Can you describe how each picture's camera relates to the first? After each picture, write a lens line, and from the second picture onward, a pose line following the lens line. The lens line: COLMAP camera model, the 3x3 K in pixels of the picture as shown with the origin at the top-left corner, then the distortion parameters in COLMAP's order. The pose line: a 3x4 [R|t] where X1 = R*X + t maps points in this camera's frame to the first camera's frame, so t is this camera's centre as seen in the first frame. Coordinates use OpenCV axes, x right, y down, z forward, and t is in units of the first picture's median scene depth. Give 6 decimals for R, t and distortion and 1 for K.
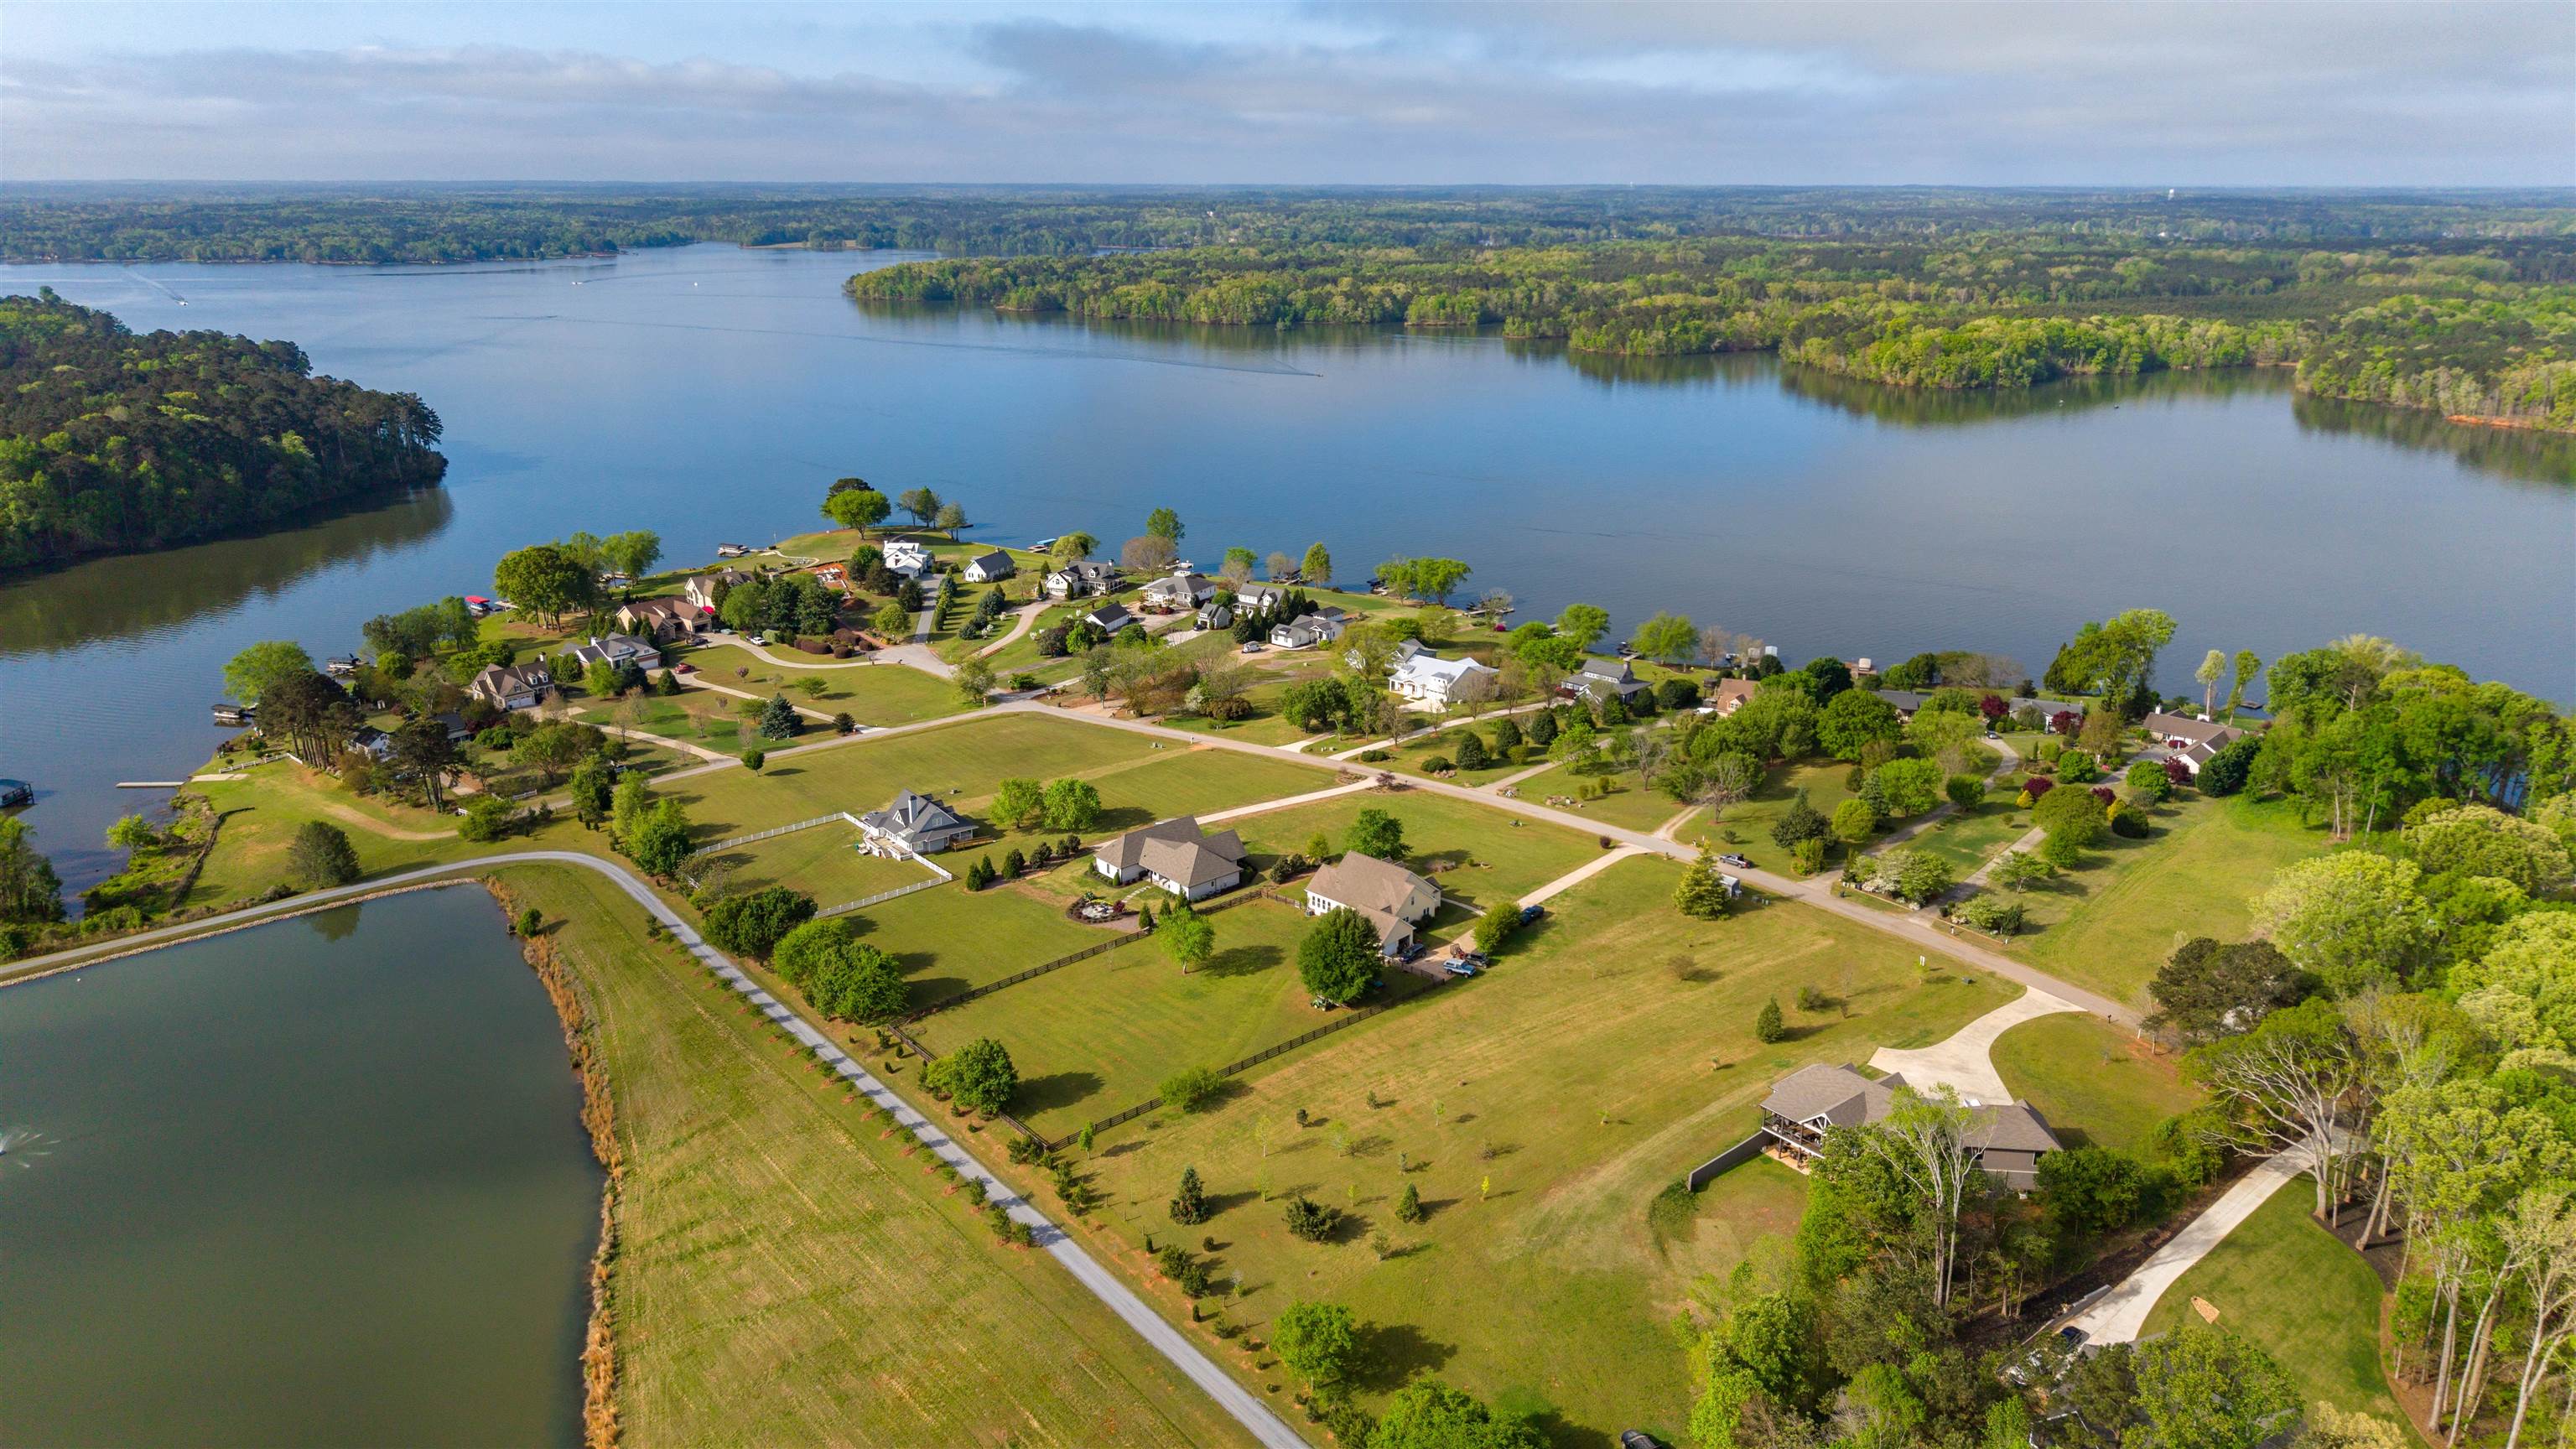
lens RADIAL K [[1730.7, 0, 1284.7], [0, 1730.7, 718.2], [0, 0, 1]] dist [0.033951, -0.036120]
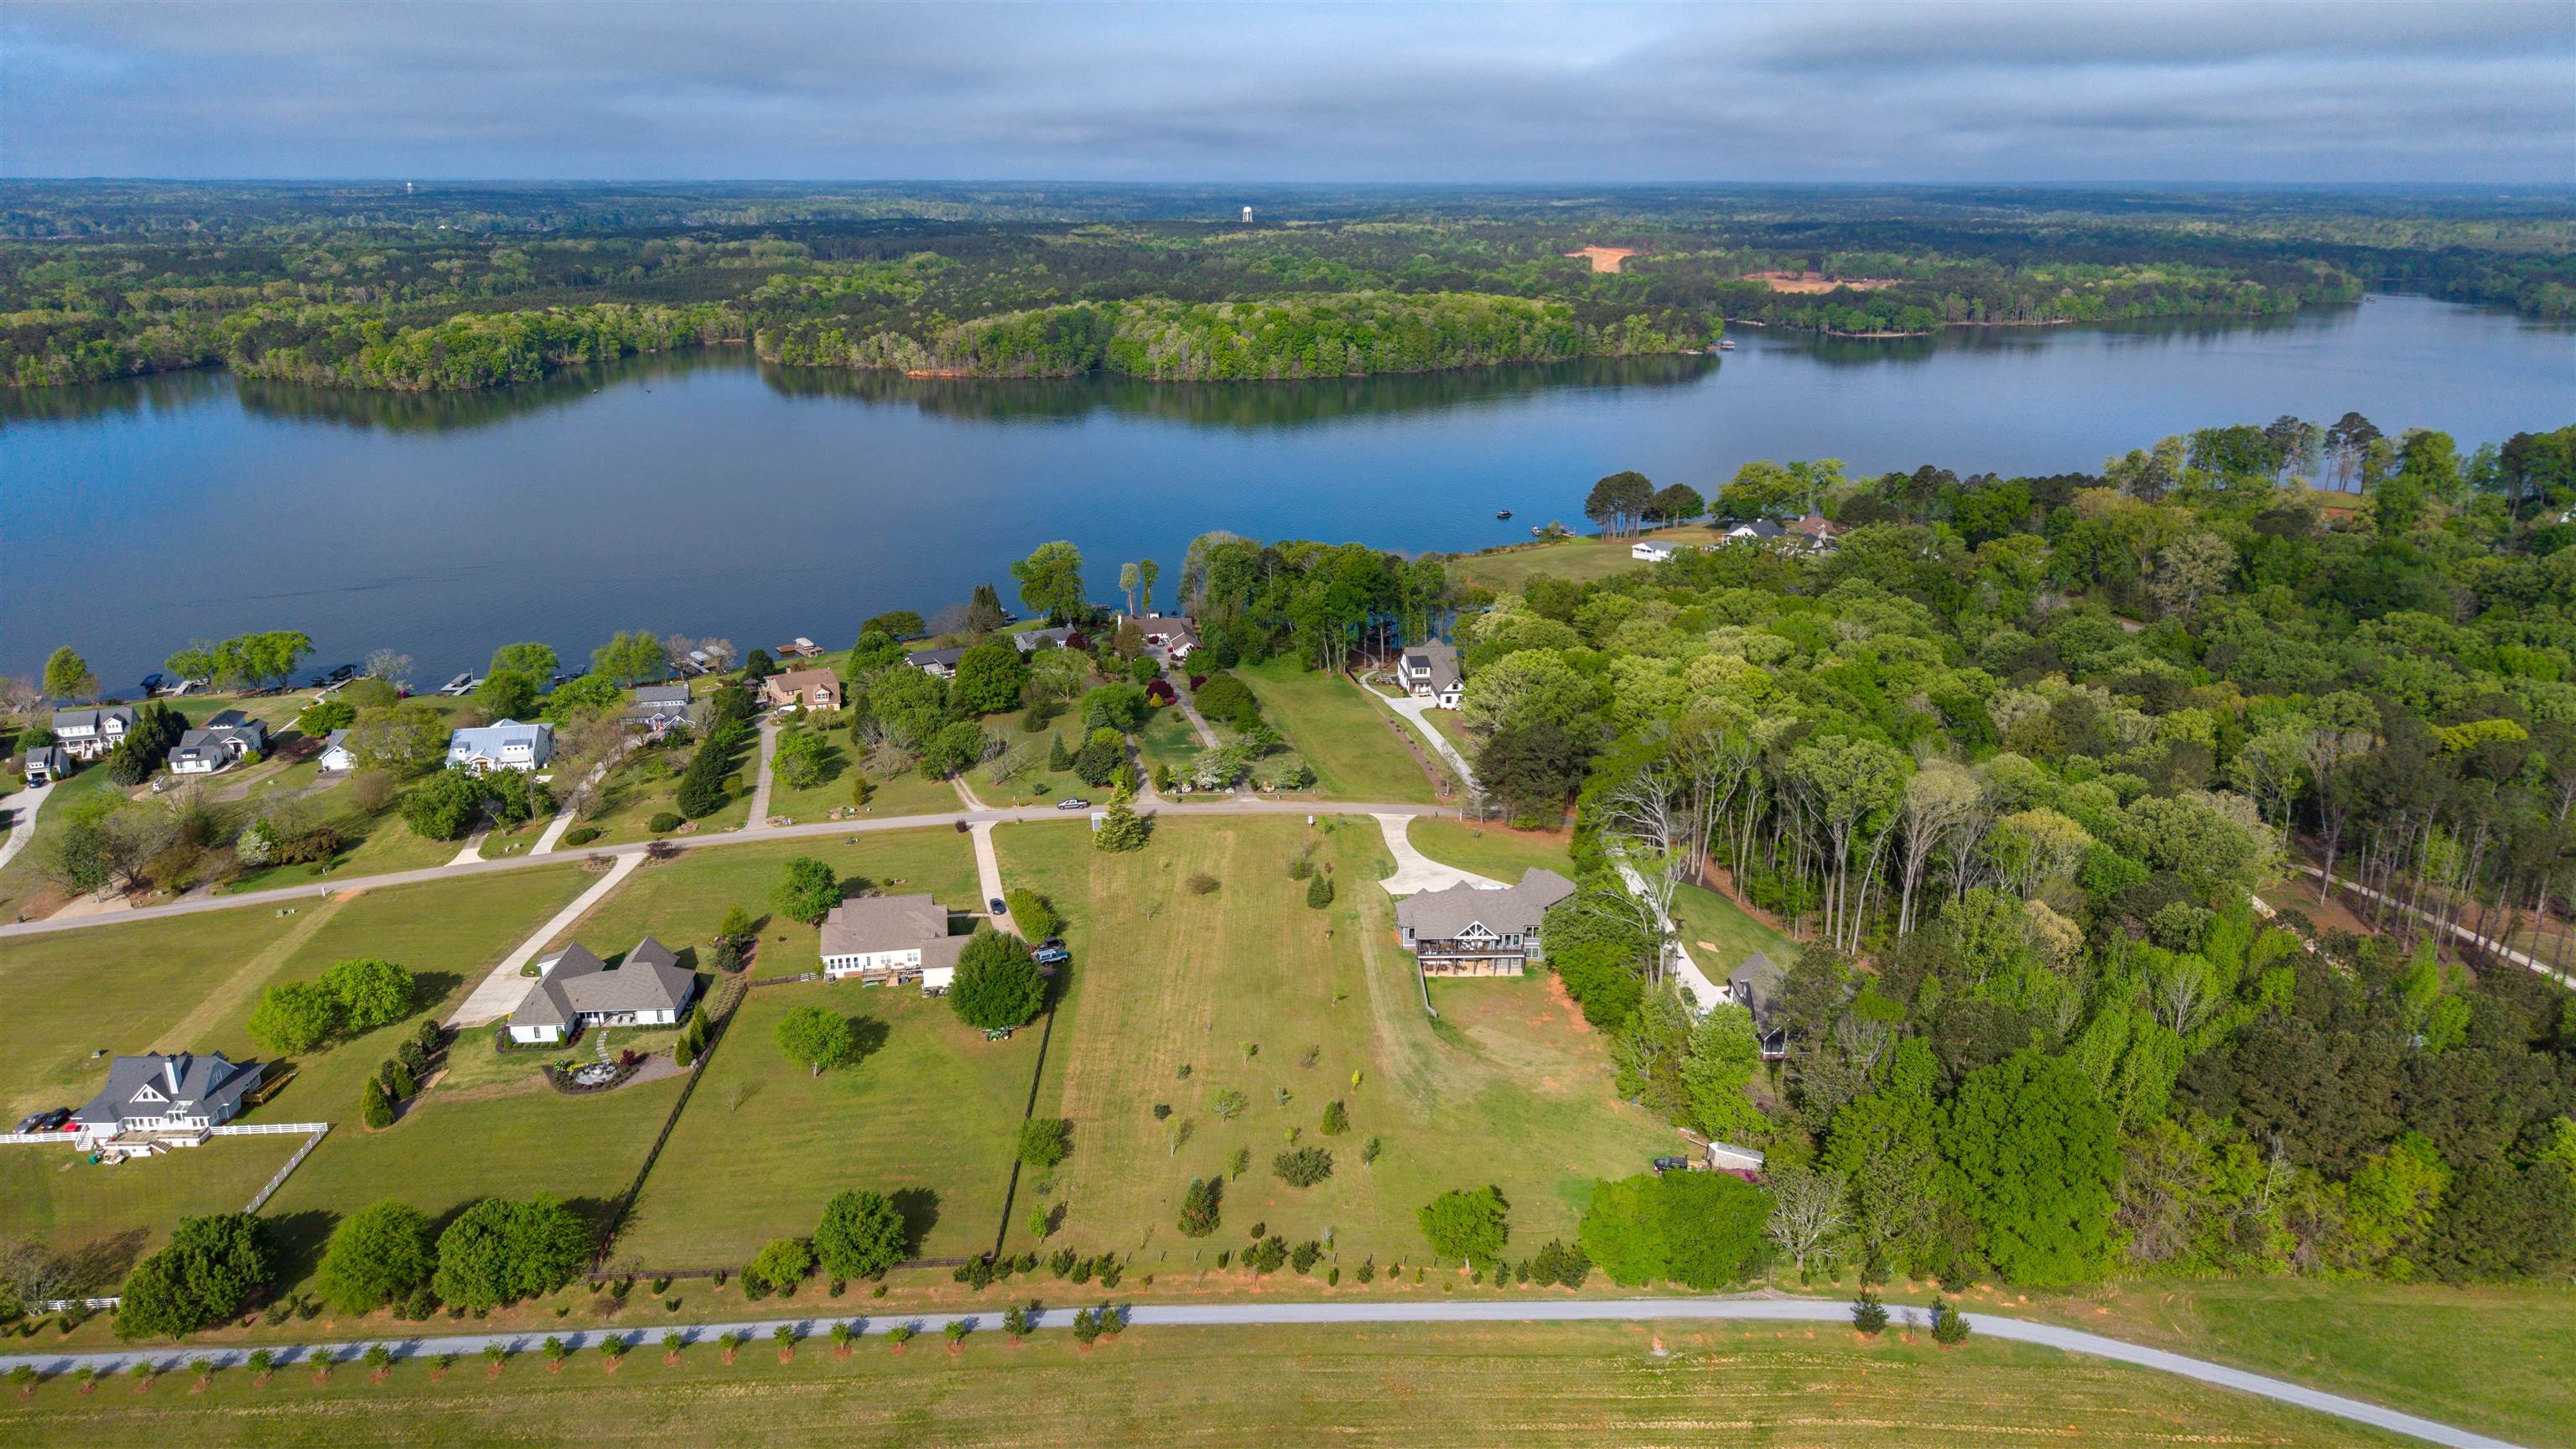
lens RADIAL K [[1730.7, 0, 1298.3], [0, 1730.7, 725.3], [0, 0, 1]] dist [0.033951, -0.036120]
pose [[0.600375, -0.243712, 0.761678, -0.116561], [0.237716, 0.963769, 0.121000, -0.015938], [-0.763571, 0.108417, 0.636557, 0.048497]]
